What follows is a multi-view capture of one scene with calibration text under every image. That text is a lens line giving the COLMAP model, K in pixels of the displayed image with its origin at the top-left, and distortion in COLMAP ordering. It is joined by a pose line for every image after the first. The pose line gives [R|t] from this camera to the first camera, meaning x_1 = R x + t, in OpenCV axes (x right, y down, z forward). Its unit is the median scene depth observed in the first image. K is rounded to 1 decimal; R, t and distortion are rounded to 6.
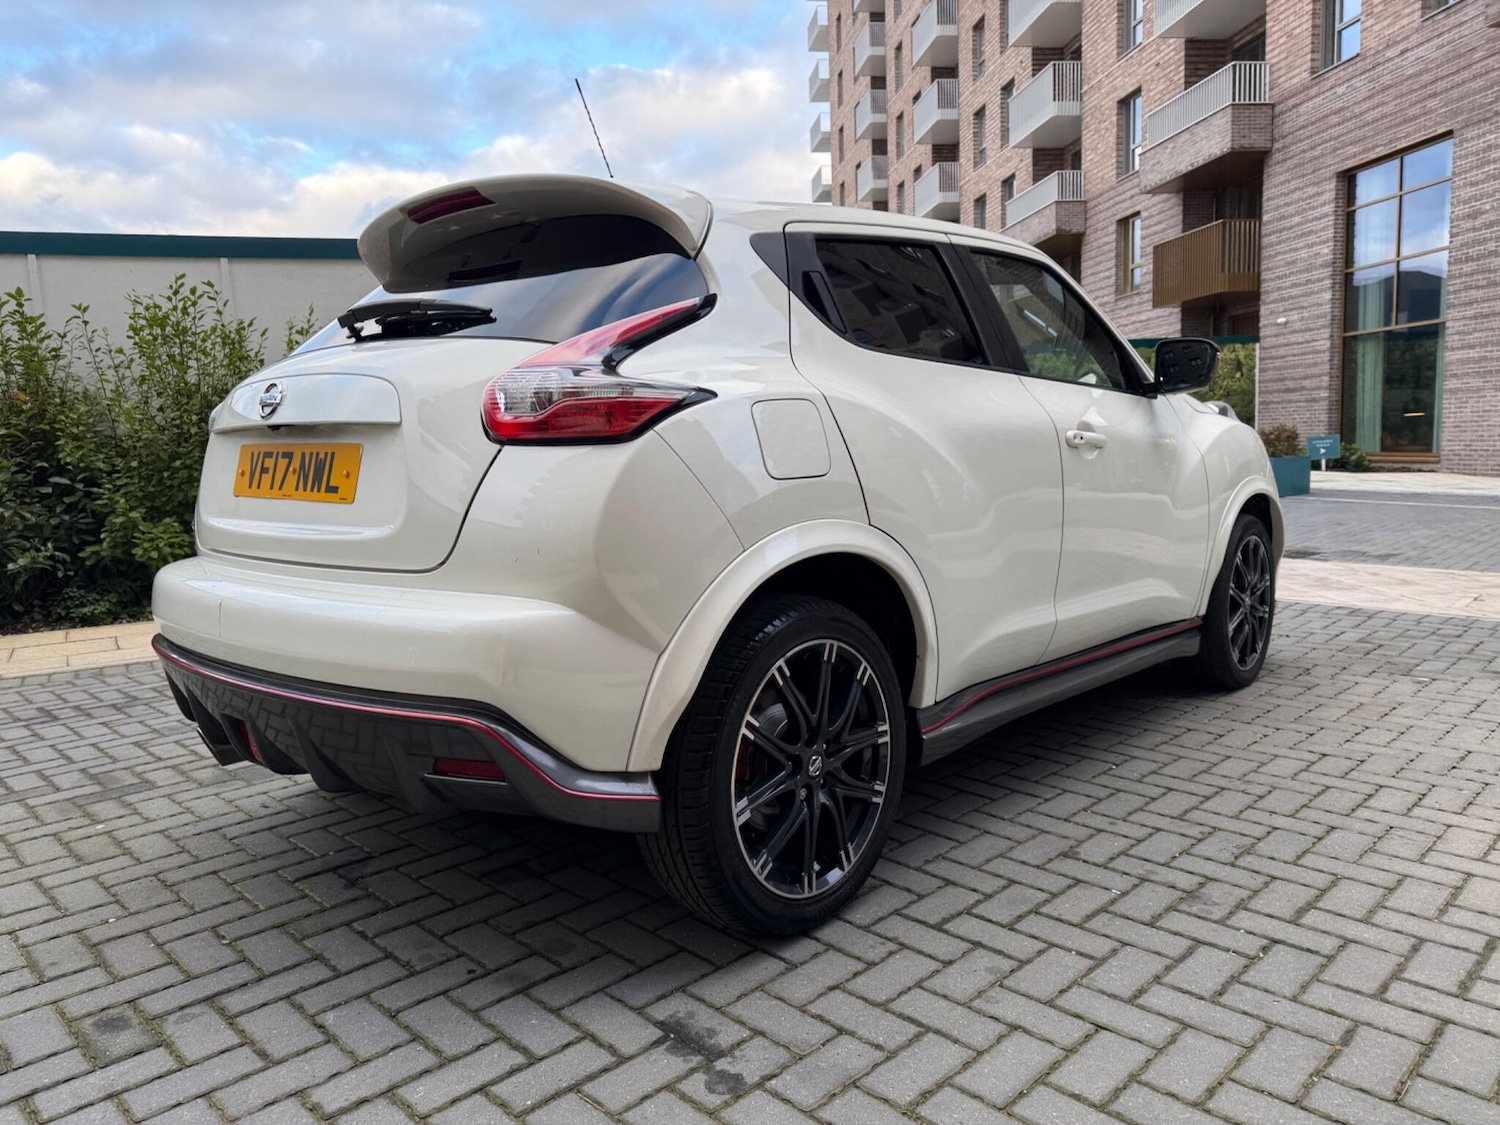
lens RADIAL K [[1061.0, 0, 753.2], [0, 1061.0, 577.0], [0, 0, 1]] dist [0.025553, -0.027636]
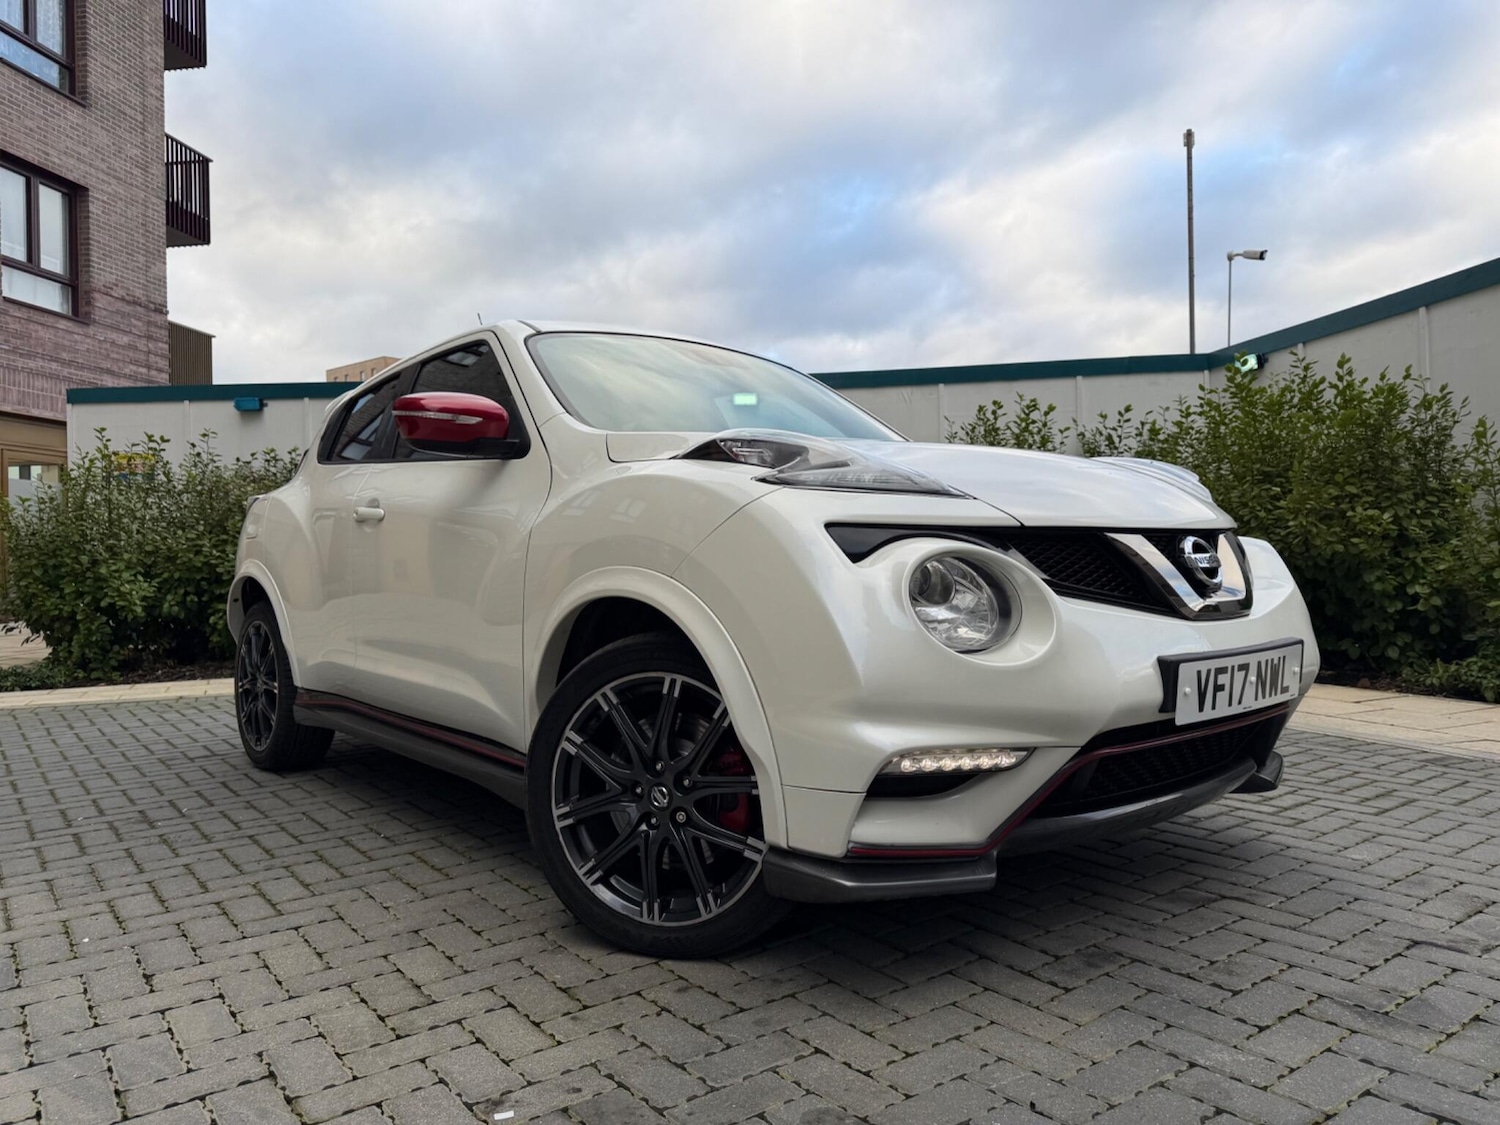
lens RADIAL K [[1061.0, 0, 750.4], [0, 1061.0, 564.8], [0, 0, 1]] dist [0.025553, -0.027636]
pose [[-0.141986, 0.035029, -0.989249, 1.601062], [-0.104706, 0.993235, 0.050199, -0.205171], [0.984315, 0.110708, -0.137358, 1.817234]]
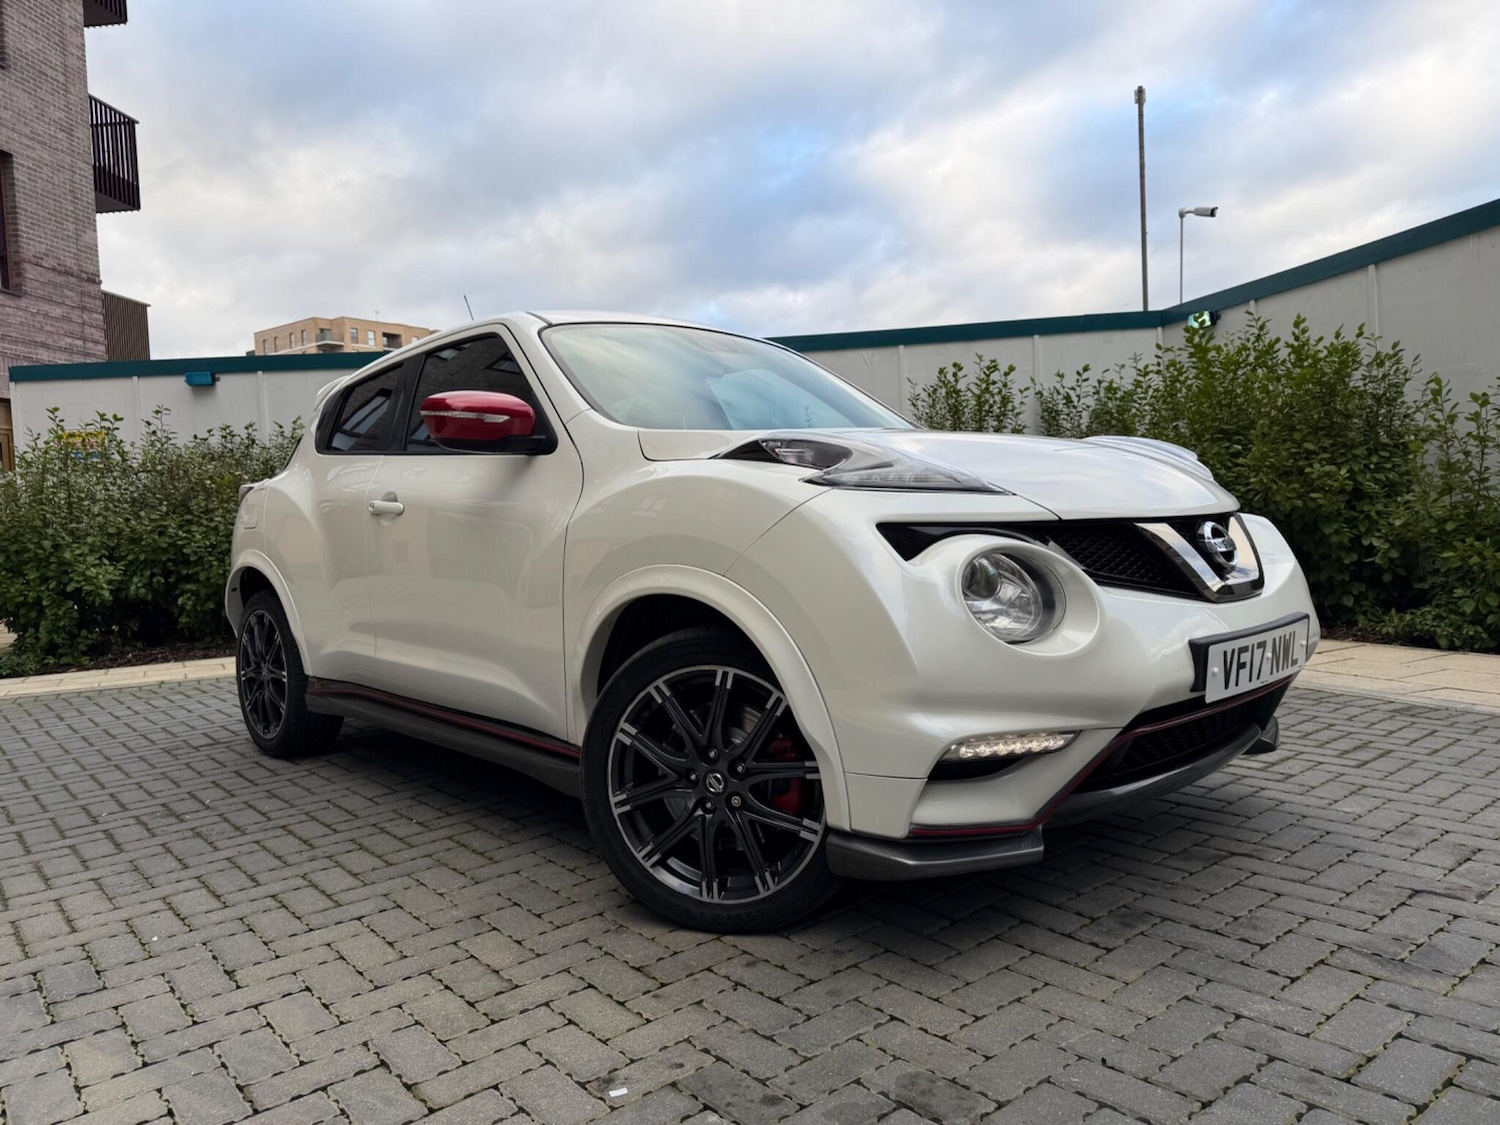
lens RADIAL K [[1061.0, 0, 737.8], [0, 1061.0, 564.6], [0, 0, 1]] dist [0.025553, -0.027636]
pose [[-0.099715, 0.079736, -0.991816, 1.647395], [-0.080909, 0.992833, 0.087952, -0.233842], [0.991721, 0.089017, -0.092549, 1.733070]]
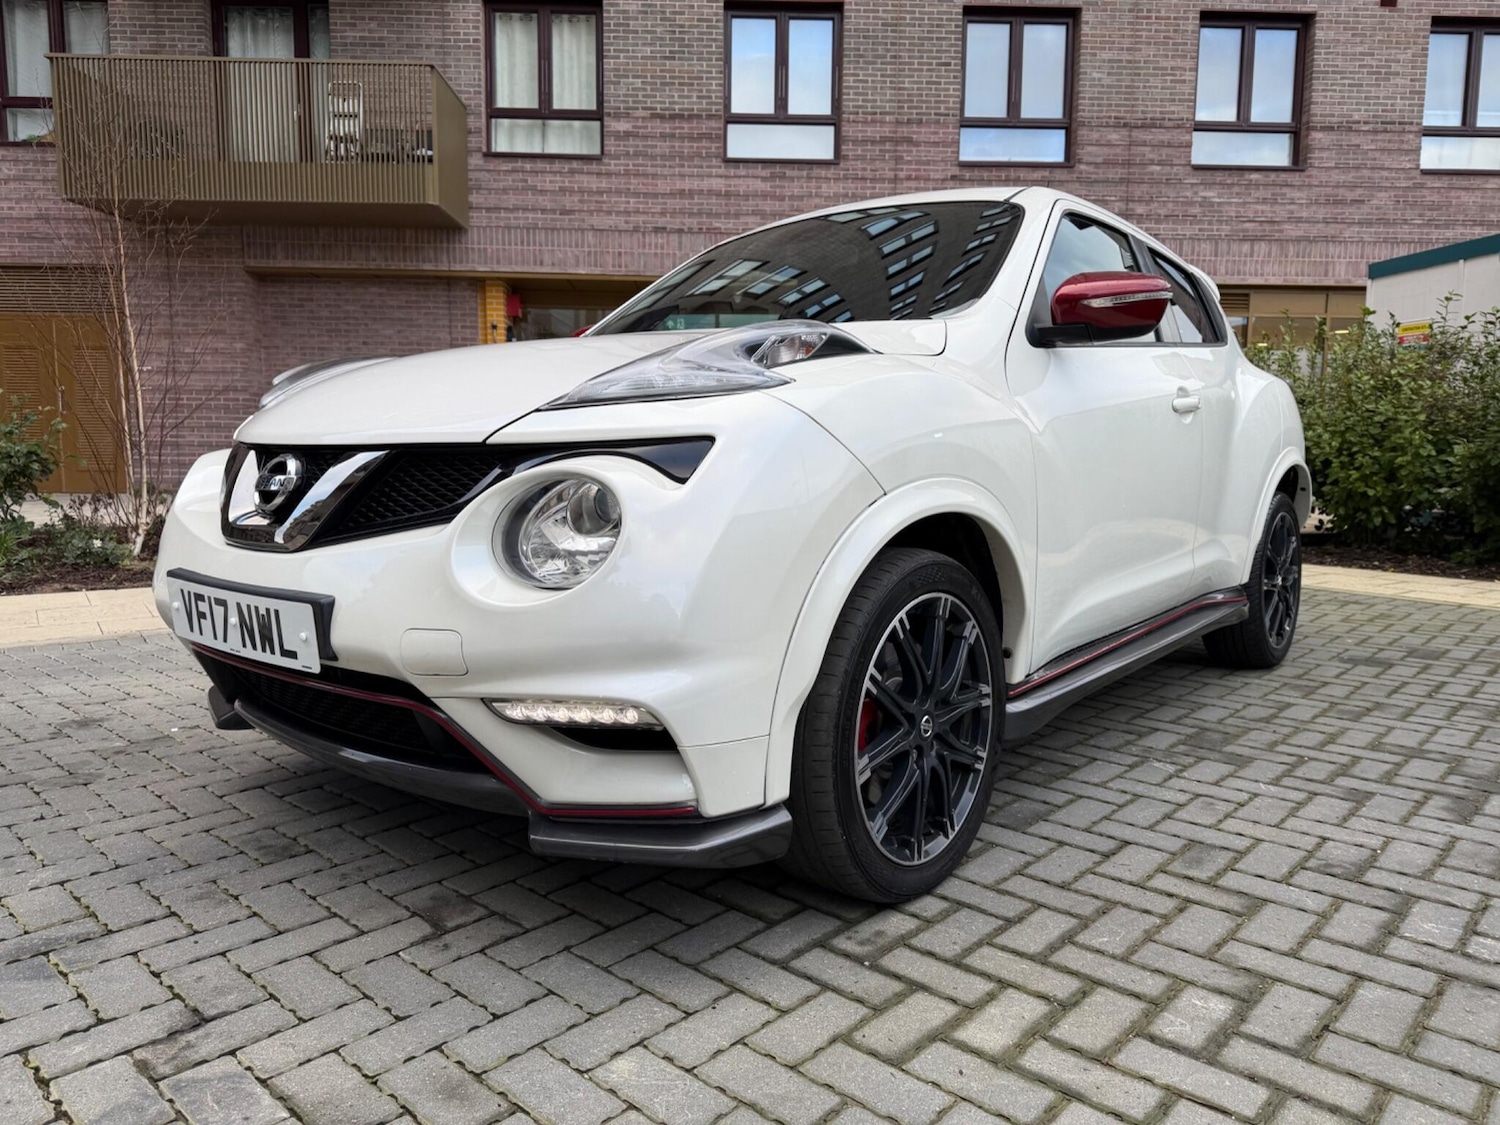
lens RADIAL K [[1061.0, 0, 749.5], [0, 1061.0, 552.9], [0, 0, 1]] dist [0.025553, -0.027636]
pose [[-0.999211, 0.024205, -0.031481, 0.382581], [0.016132, 0.971821, 0.235166, -0.326312], [0.036286, 0.234472, -0.971445, 2.816074]]
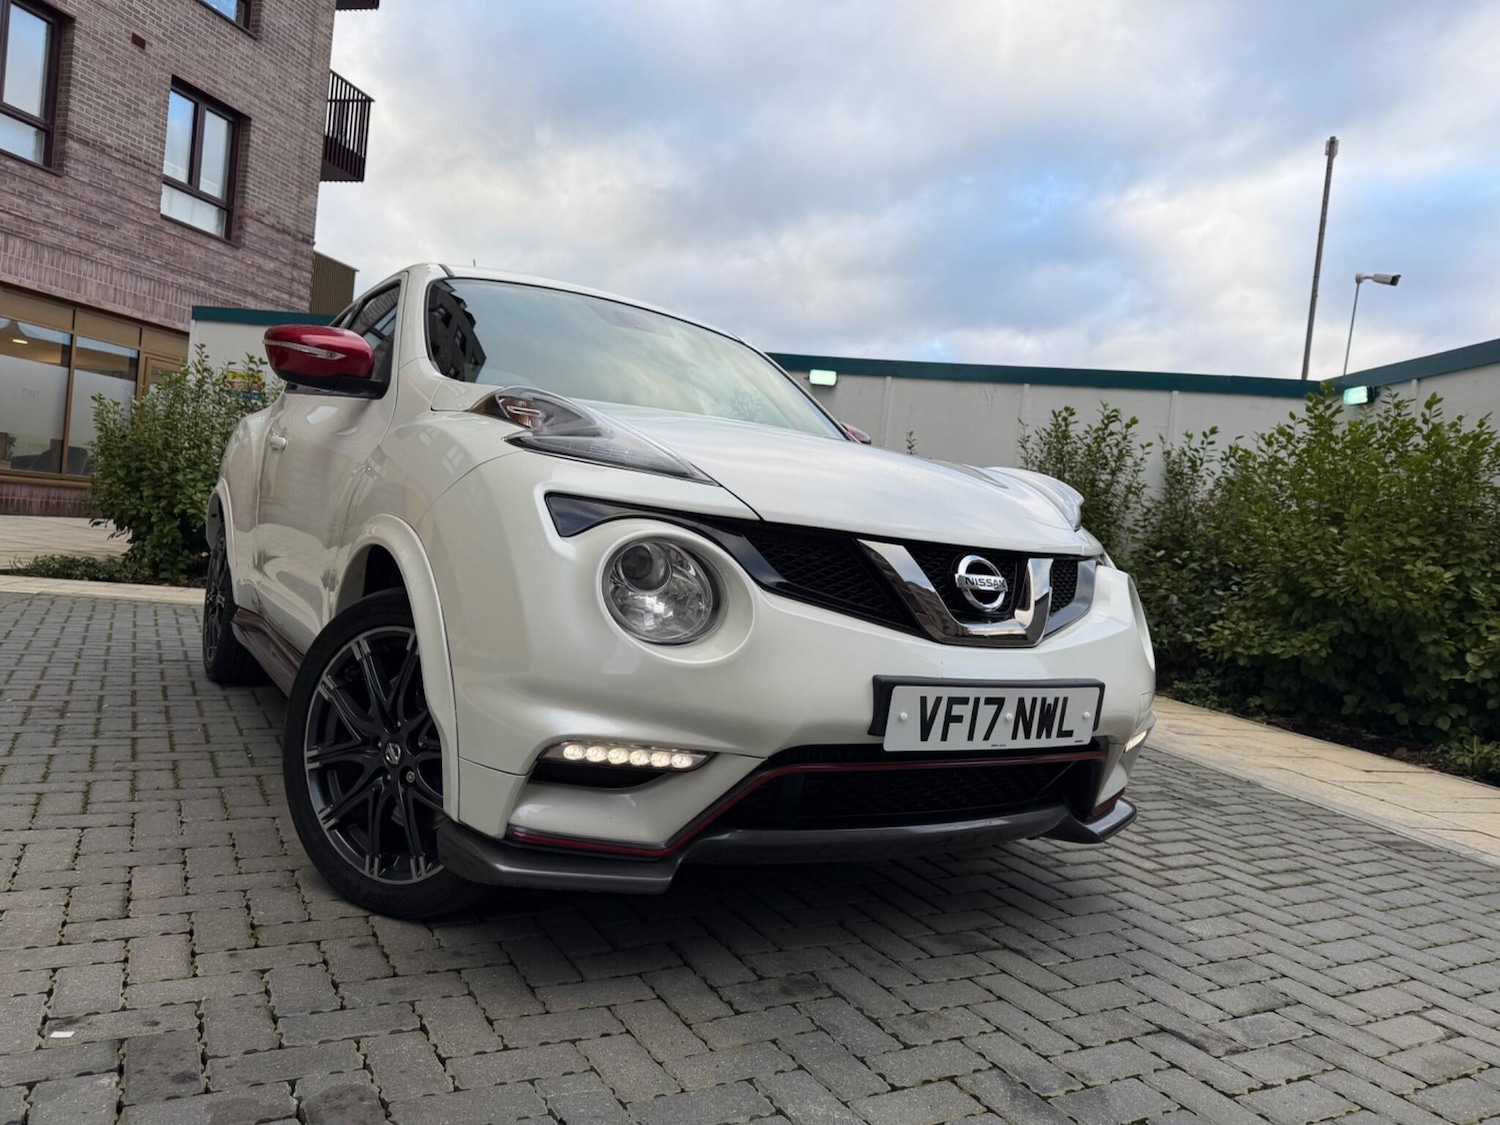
lens RADIAL K [[1061.0, 0, 754.4], [0, 1061.0, 571.6], [0, 0, 1]] dist [0.025553, -0.027636]
pose [[-0.265862, 0.034064, -0.963409, 1.501307], [-0.216568, 0.971720, 0.094122, -0.248660], [0.939370, 0.233667, -0.250966, 2.097667]]
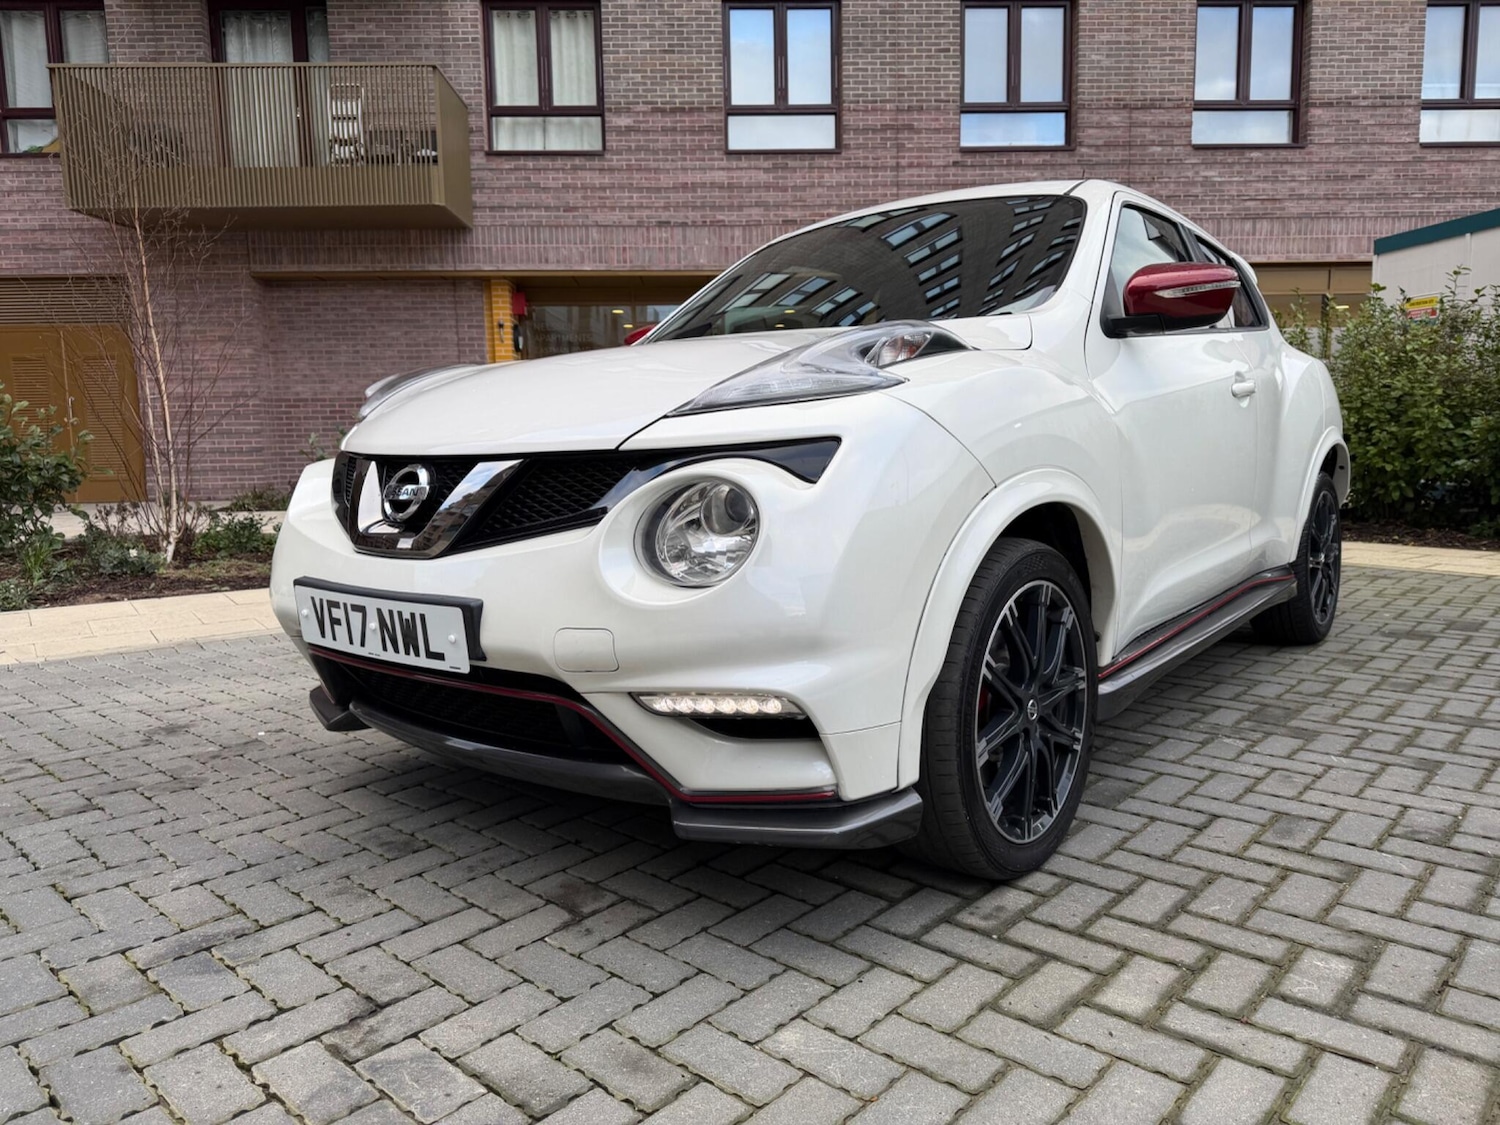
lens RADIAL K [[1061.0, 0, 746.7], [0, 1061.0, 554.5], [0, 0, 1]] dist [0.025553, -0.027636]
pose [[-0.998101, 0.052065, -0.032907, 0.470530], [0.042435, 0.968518, 0.245301, -0.339482], [0.044642, 0.243439, -0.968888, 2.840212]]
